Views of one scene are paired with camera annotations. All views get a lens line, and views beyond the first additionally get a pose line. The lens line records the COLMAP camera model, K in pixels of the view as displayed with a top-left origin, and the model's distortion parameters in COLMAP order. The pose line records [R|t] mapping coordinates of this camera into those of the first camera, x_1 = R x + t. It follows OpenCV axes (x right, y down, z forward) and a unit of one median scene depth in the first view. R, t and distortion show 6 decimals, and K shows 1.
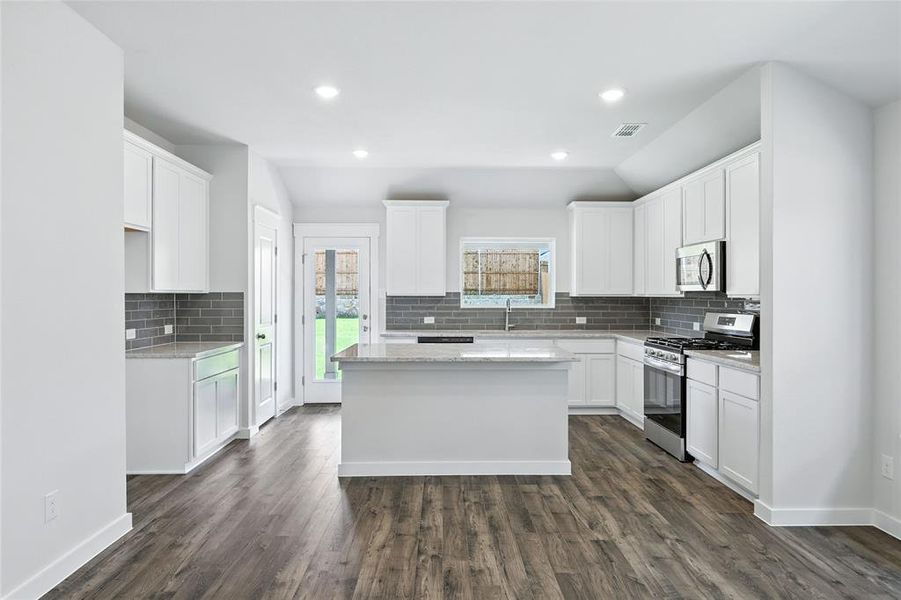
lens RADIAL K [[540.0, 0, 453.0], [0, 540.0, 294.5], [0, 0, 1]] dist [0.000588, 0.000198]
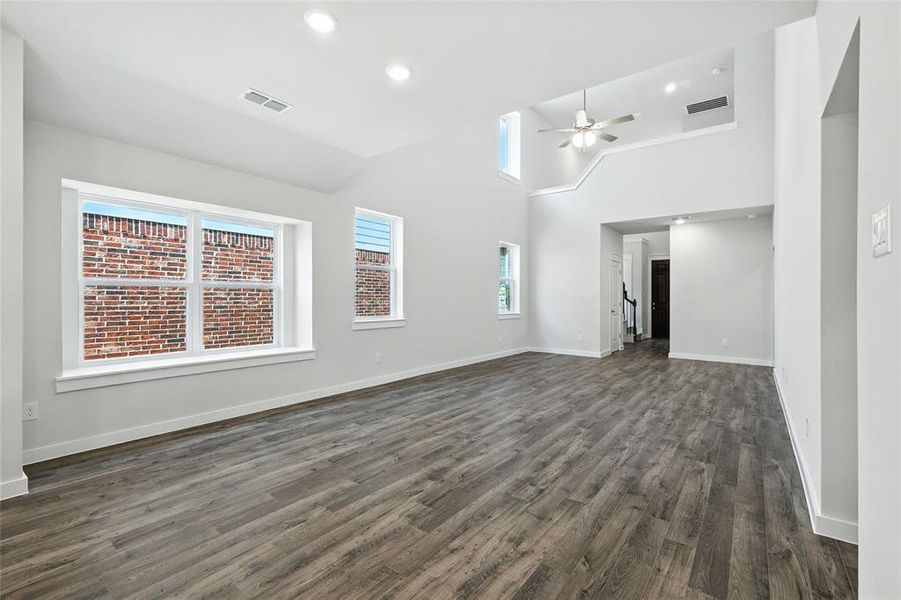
lens RADIAL K [[396.7, 0, 452.0], [0, 396.7, 297.5], [0, 0, 1]] dist [0.003608, -0.000165]
pose [[-0.782185, -0.001509, 0.623045, -0.319314], [-0.004612, 0.999984, -0.003368, 0.034745], [-0.623029, -0.005508, -0.782179, 0.679057]]
